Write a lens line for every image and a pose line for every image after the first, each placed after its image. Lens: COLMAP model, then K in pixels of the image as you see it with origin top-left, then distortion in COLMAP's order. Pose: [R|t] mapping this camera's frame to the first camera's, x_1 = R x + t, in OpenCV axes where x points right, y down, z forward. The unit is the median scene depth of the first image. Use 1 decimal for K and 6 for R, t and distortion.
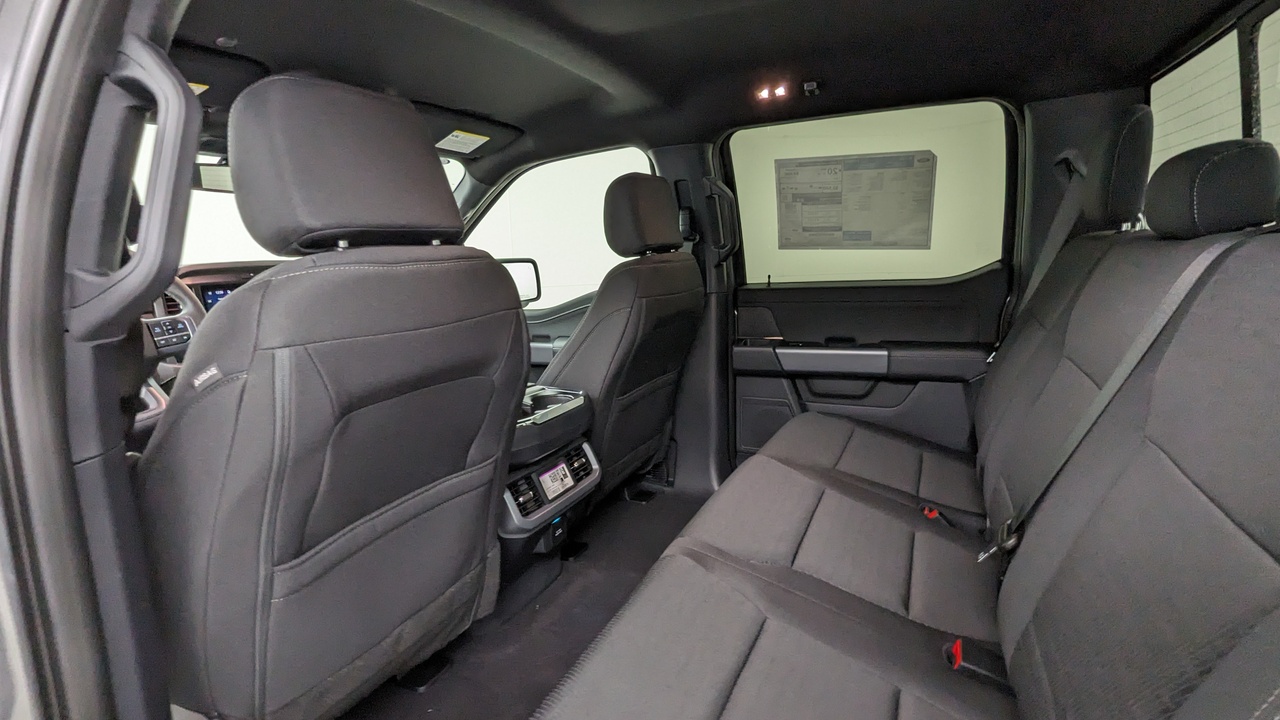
lens RADIAL K [[593.5, 0, 640.0], [0, 593.5, 360.0], [0, 0, 1]] dist [-0.000106, -0.000442]
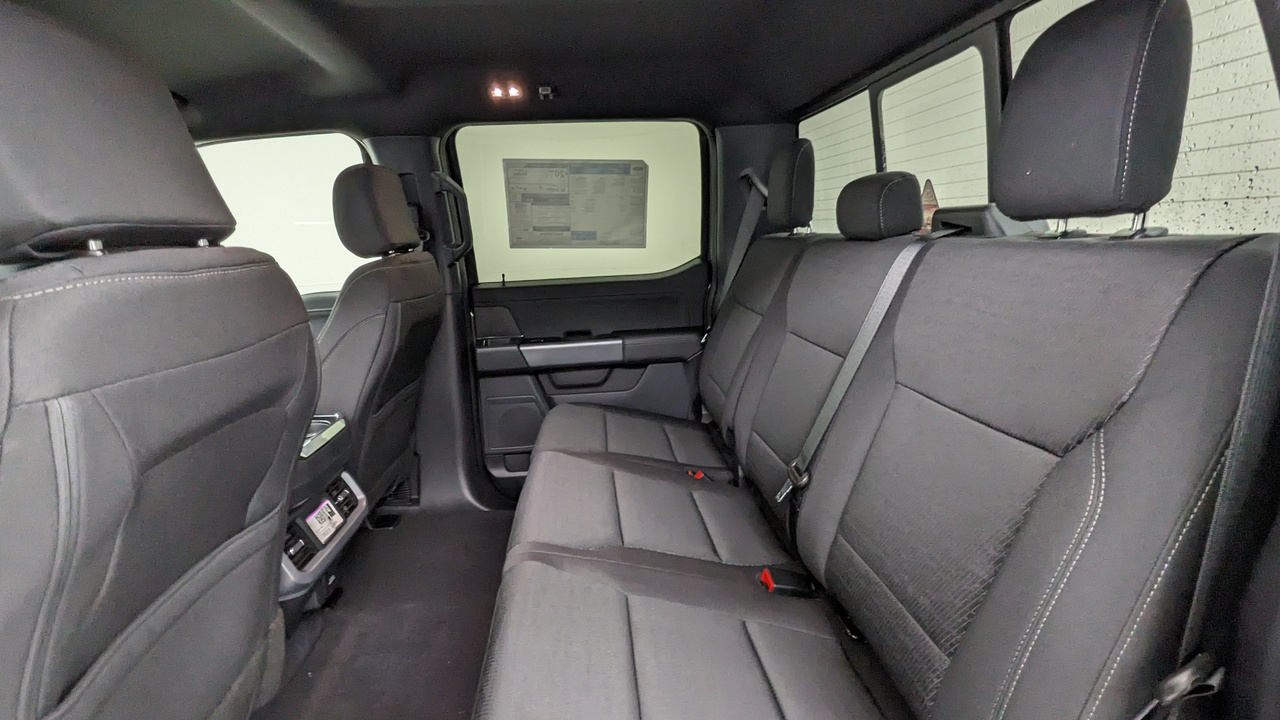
lens RADIAL K [[593.5, 0, 640.0], [0, 593.5, 360.0], [0, 0, 1]] dist [-0.000106, -0.000442]
pose [[0.869523, -0.095541, 0.484563, -0.101126], [0.094129, 0.995185, 0.027311, -0.005535], [-0.484840, 0.021864, 0.874330, 0.020893]]
